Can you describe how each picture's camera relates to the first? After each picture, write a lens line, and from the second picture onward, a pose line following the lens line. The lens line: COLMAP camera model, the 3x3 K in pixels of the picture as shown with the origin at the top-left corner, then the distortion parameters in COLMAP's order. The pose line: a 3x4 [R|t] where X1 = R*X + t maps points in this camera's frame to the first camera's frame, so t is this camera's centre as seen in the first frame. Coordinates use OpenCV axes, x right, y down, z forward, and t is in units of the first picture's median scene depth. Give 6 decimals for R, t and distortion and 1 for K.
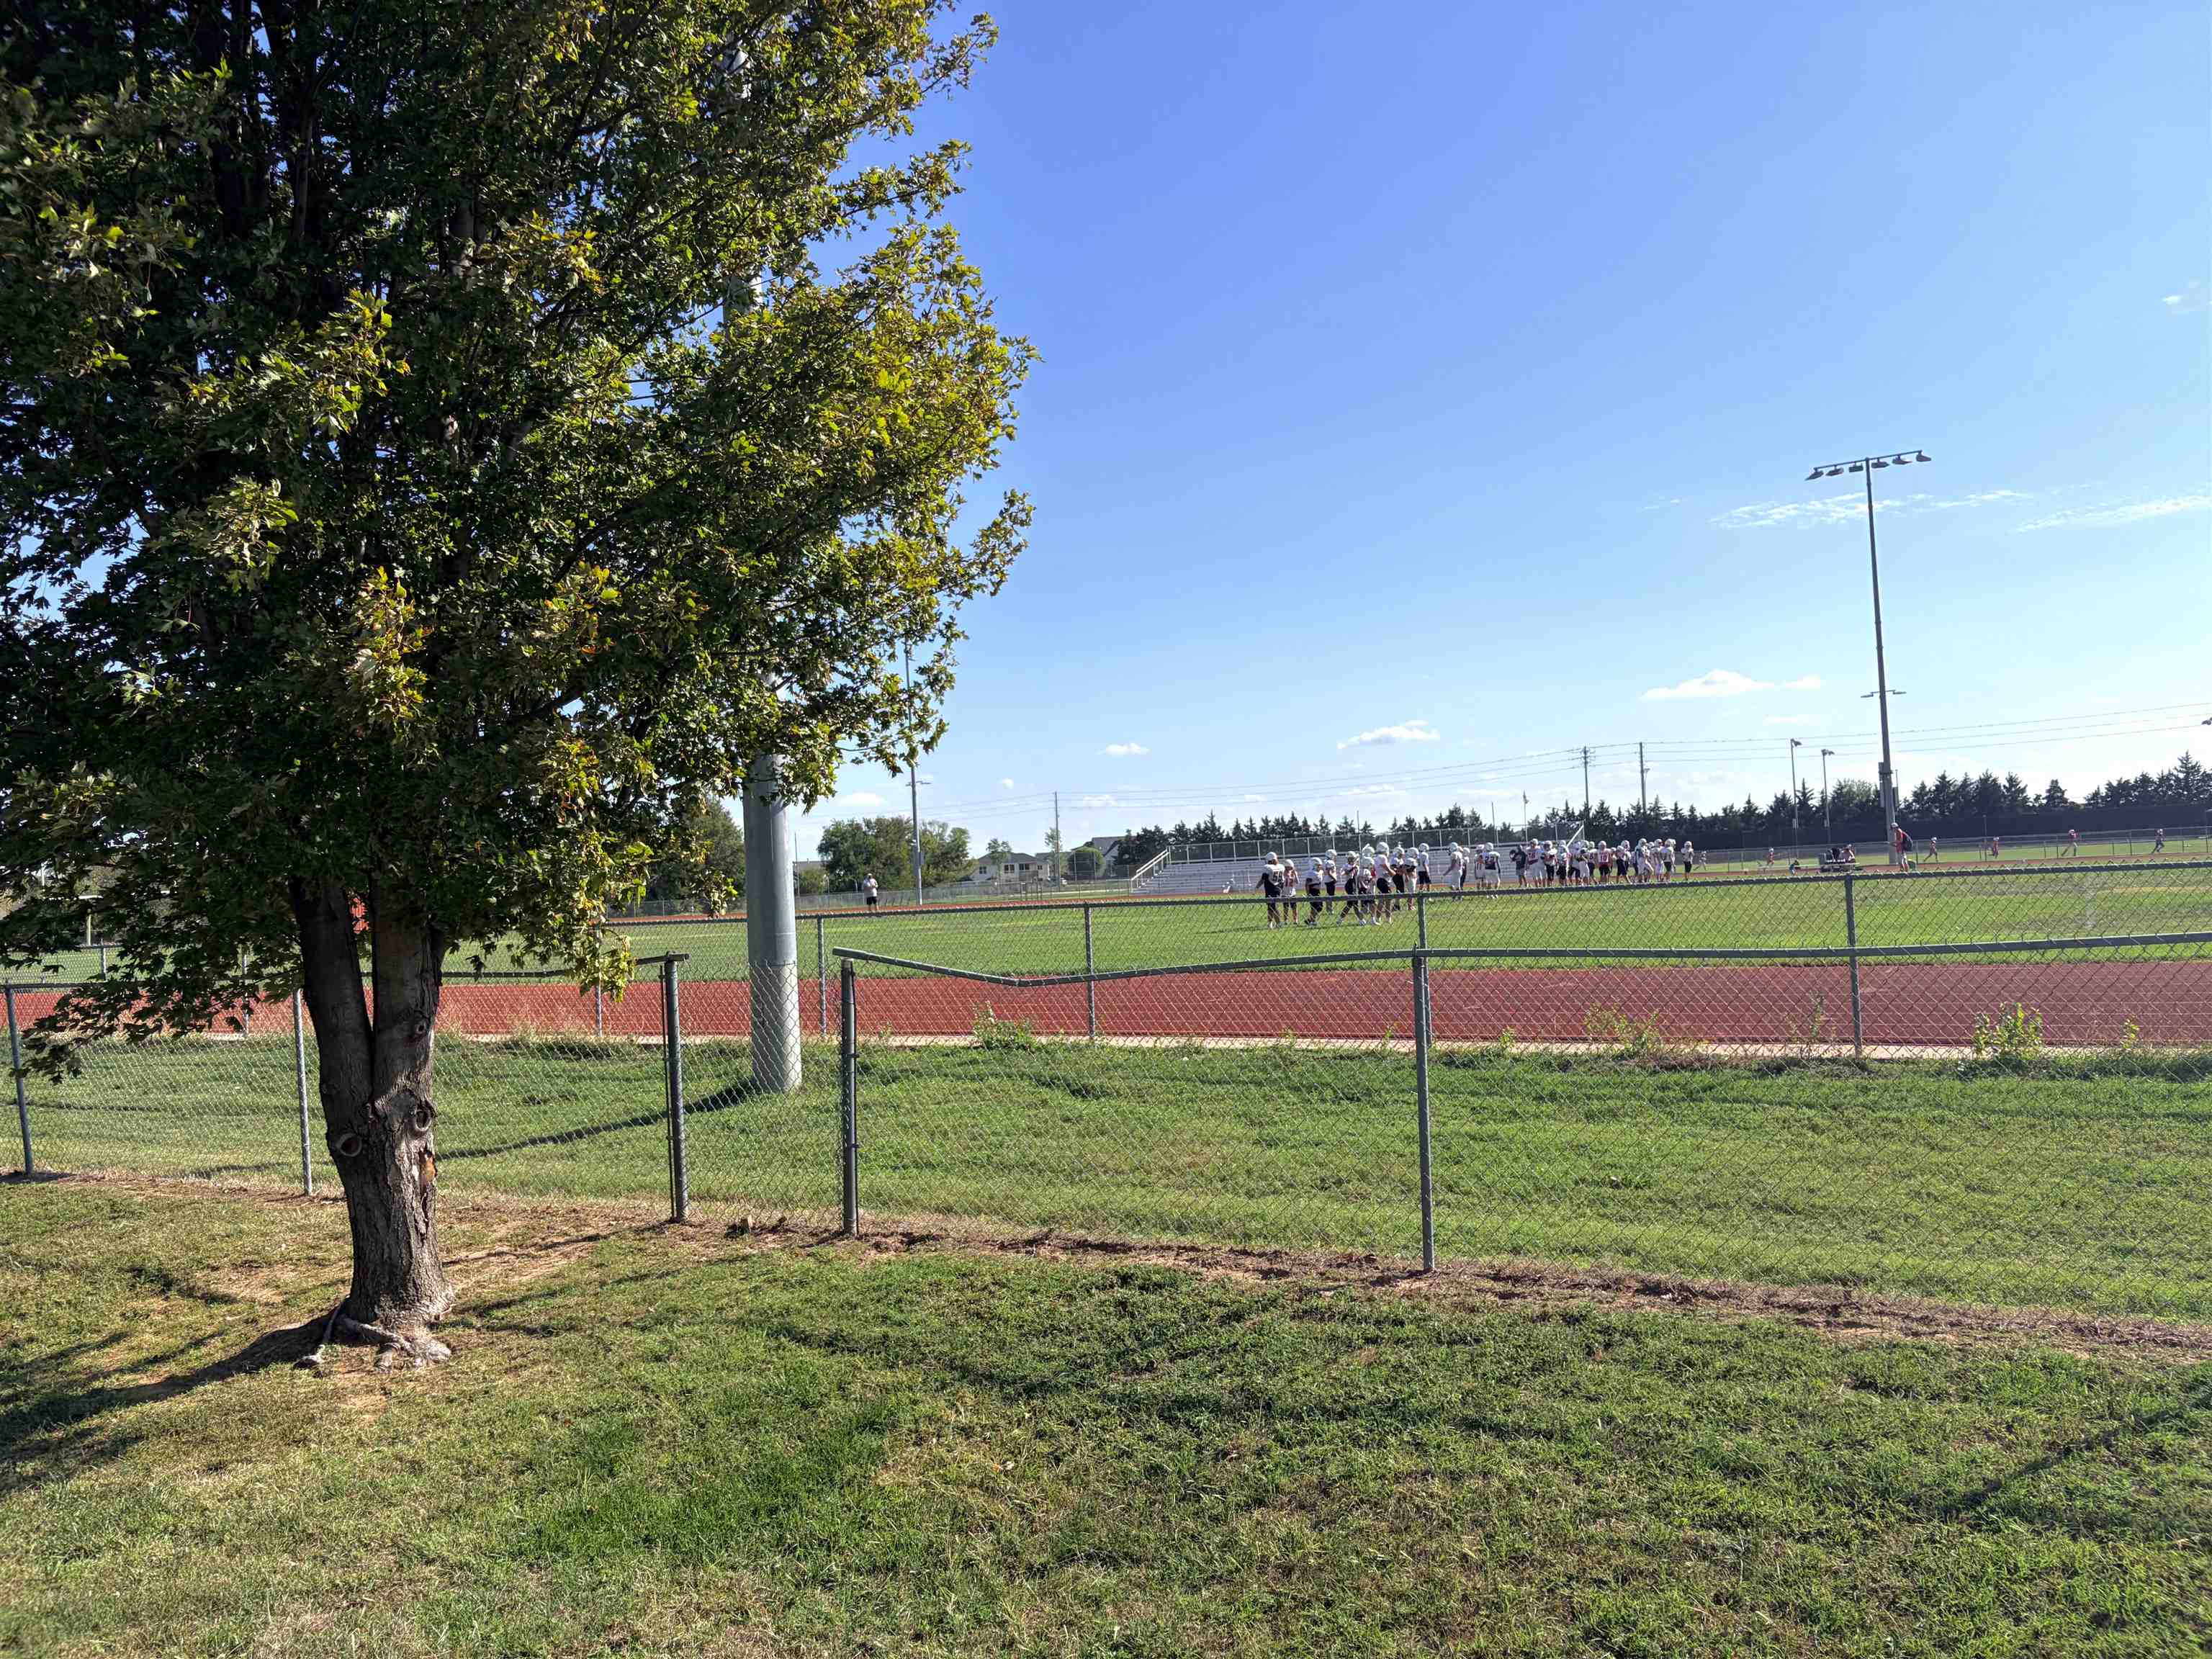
lens RADIAL K [[1682.2, 0, 1111.7], [0, 1682.2, 838.4], [0, 0, 1]] dist [0.081172, -0.015631]
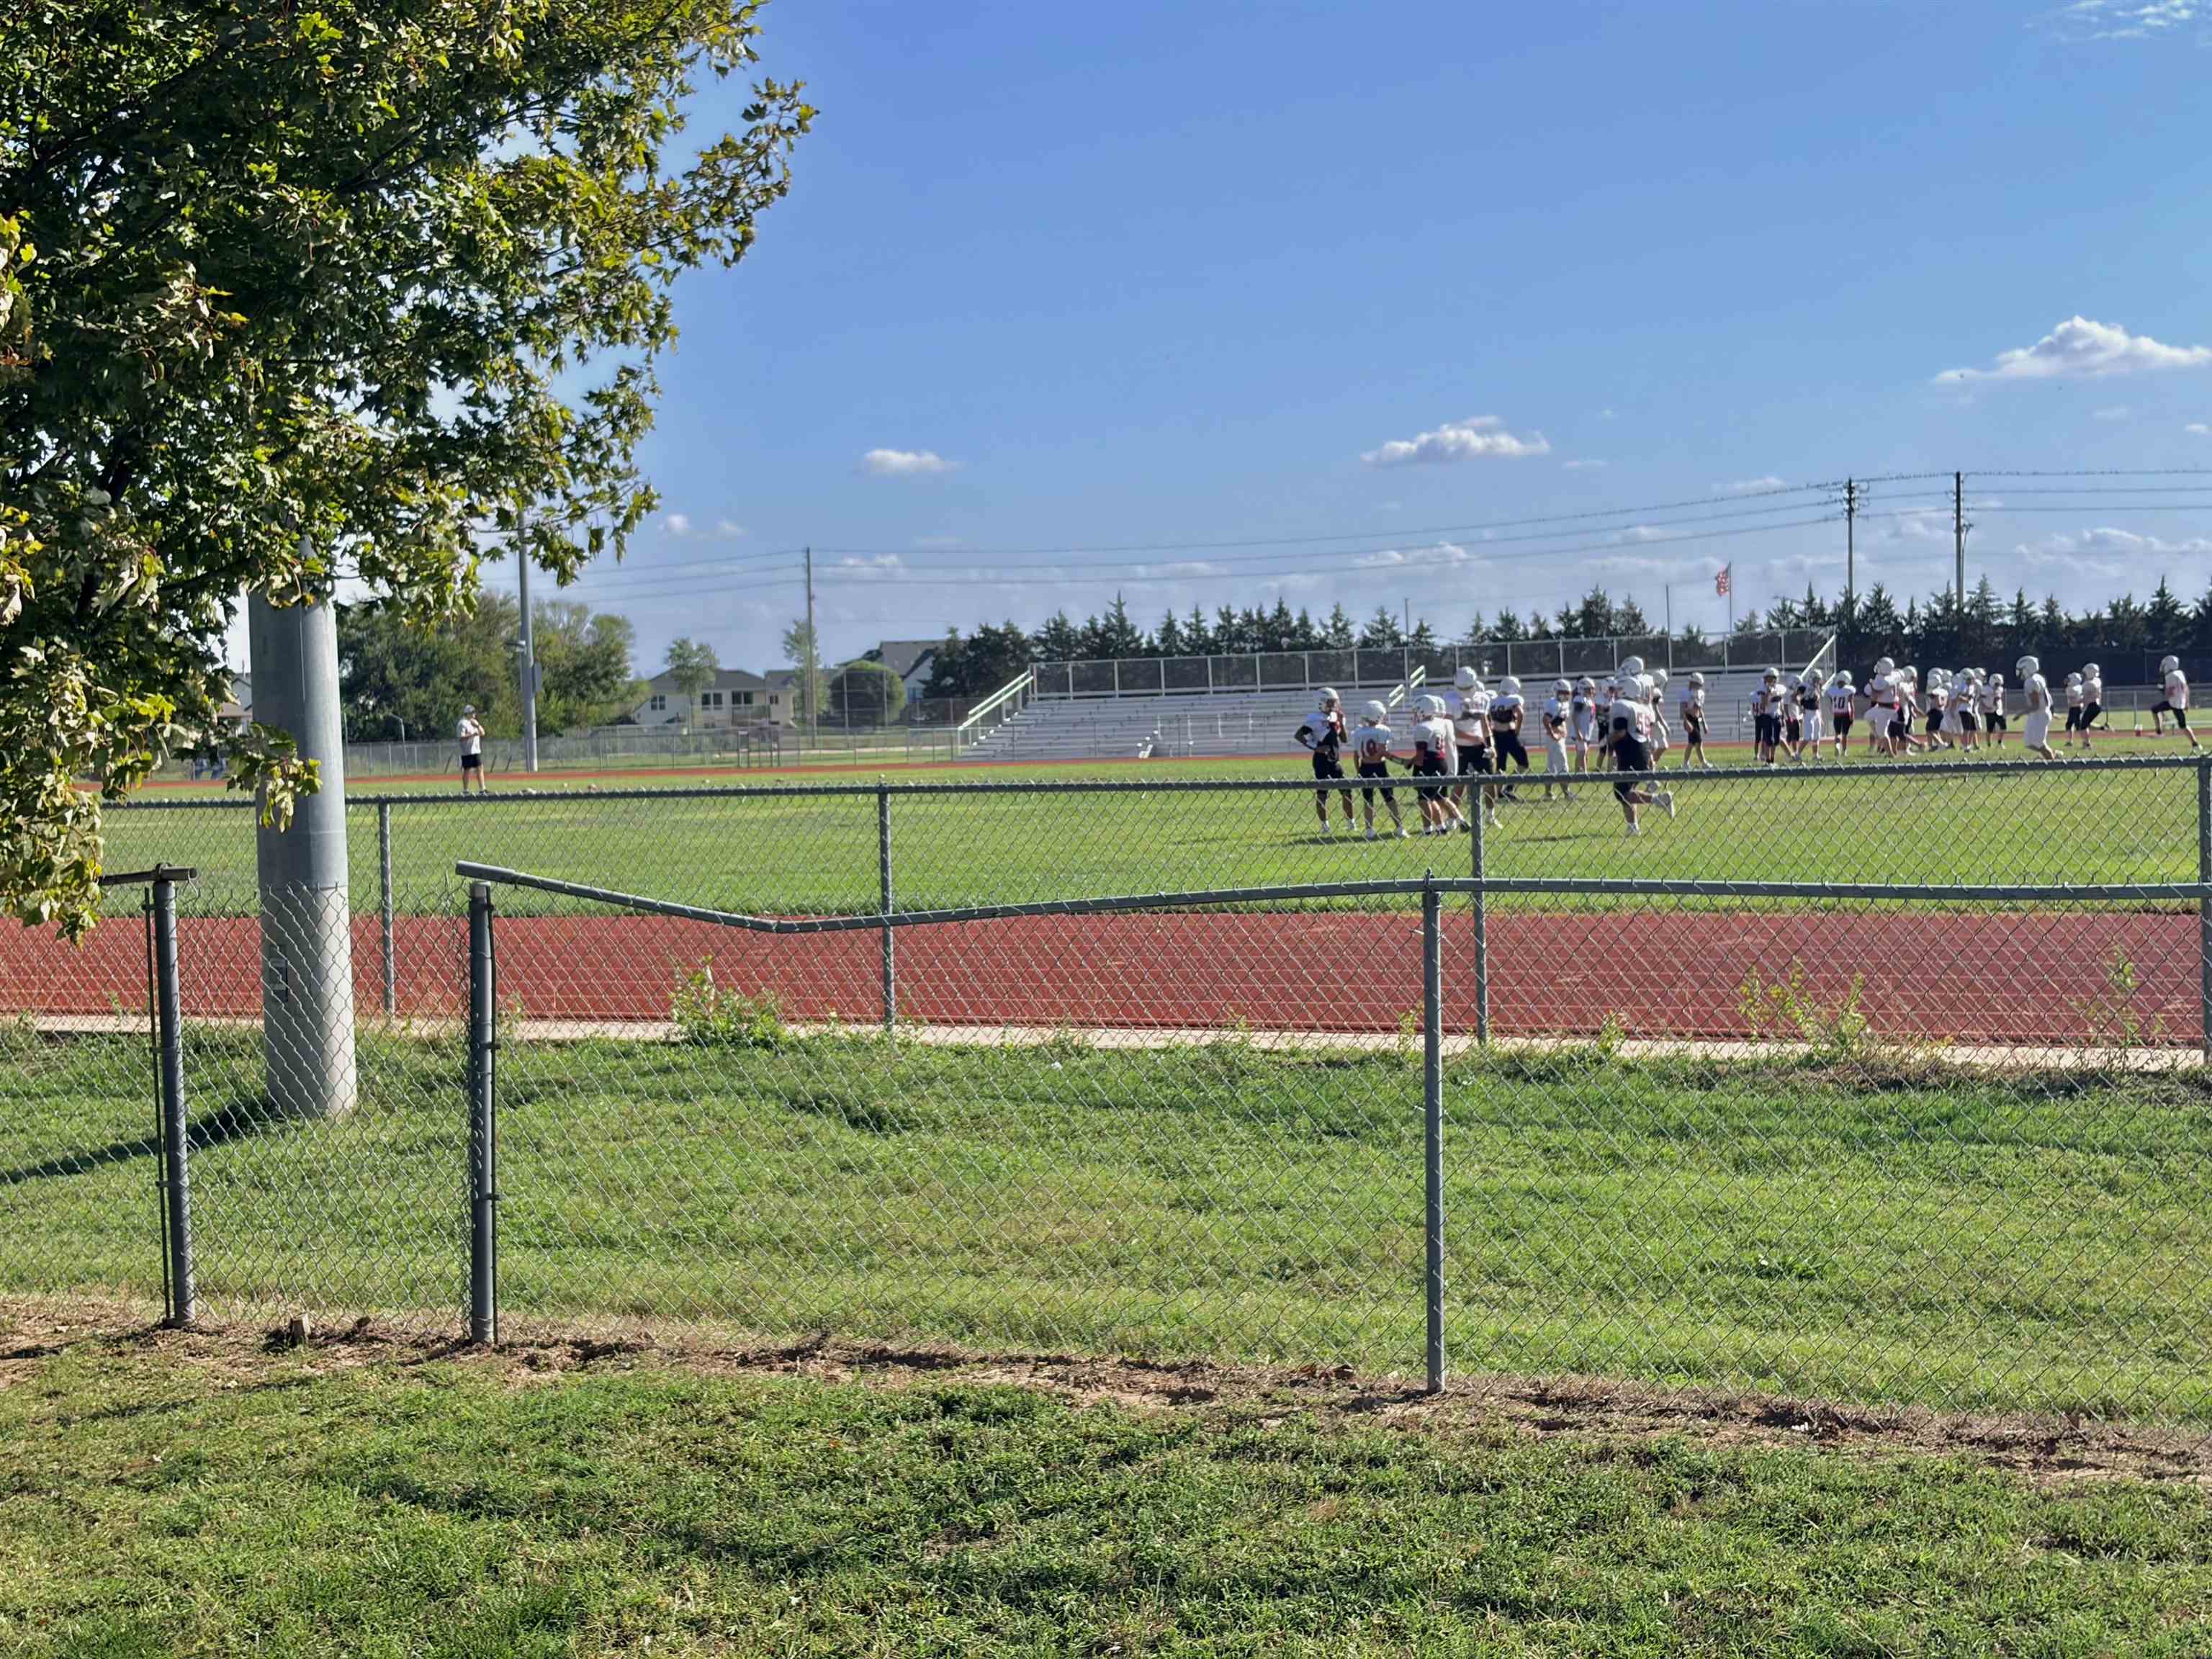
lens RADIAL K [[3364.0, 0, 1116.9], [0, 3364.0, 844.0], [0, 0, 1]] dist [0.225456, 0.000000]
pose [[0.998123, 0.013823, 0.059661, -0.006314], [-0.017345, 0.998113, 0.058911, -0.014802], [-0.058734, -0.059835, 0.996479, -0.185166]]
